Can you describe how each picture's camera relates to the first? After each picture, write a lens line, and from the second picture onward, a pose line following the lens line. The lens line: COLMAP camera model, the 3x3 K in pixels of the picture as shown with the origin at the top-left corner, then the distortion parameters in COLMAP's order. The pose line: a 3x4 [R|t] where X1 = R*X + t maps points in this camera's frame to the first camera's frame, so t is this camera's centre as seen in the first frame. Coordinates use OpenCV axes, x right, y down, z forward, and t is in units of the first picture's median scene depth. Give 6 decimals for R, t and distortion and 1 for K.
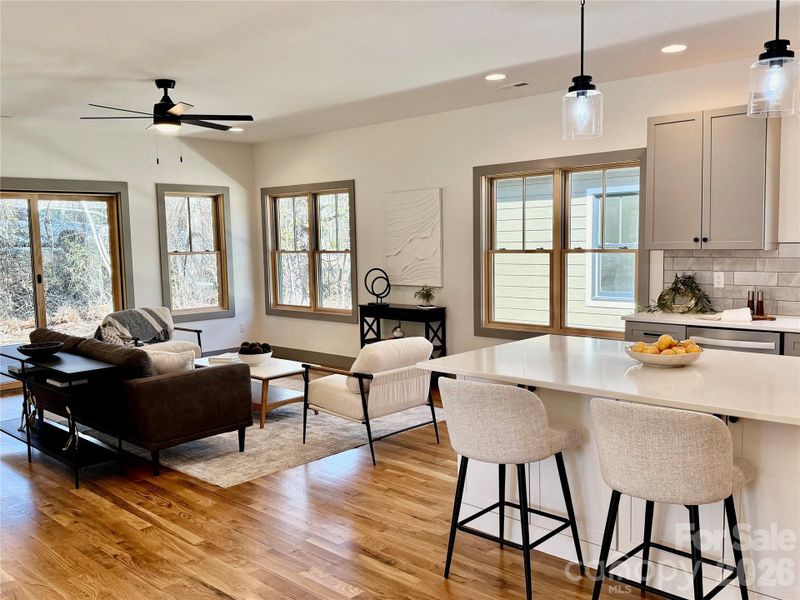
lens RADIAL K [[725.1, 0, 398.6], [0, 725.1, 294.4], [0, 0, 1]] dist [0.014626, 0.005302]
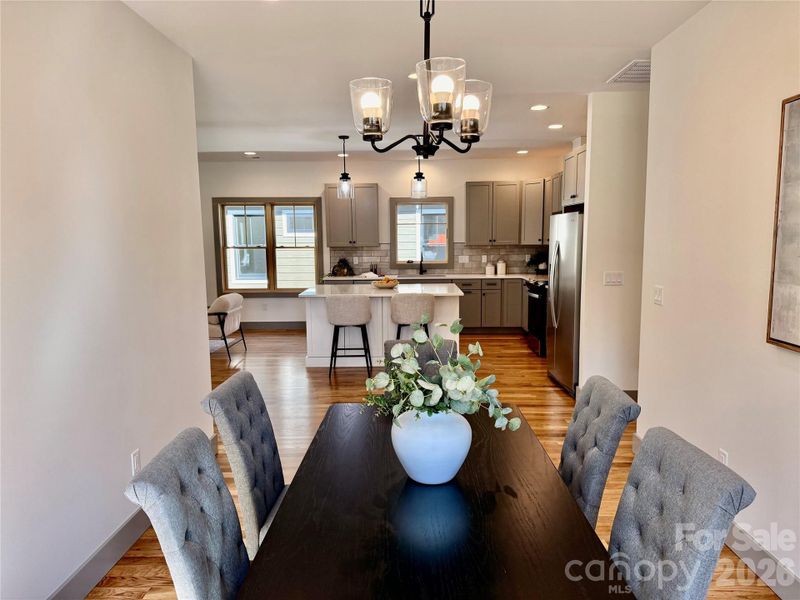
lens RADIAL K [[559.7, 0, 400.1], [0, 559.7, 301.7], [0, 0, 1]] dist [0.004229, -0.015562]
pose [[0.736027, -0.065594, 0.673767, -0.608359], [0.041537, 0.997795, 0.051764, 0.022369], [-0.675676, -0.010114, 0.737129, -0.341081]]
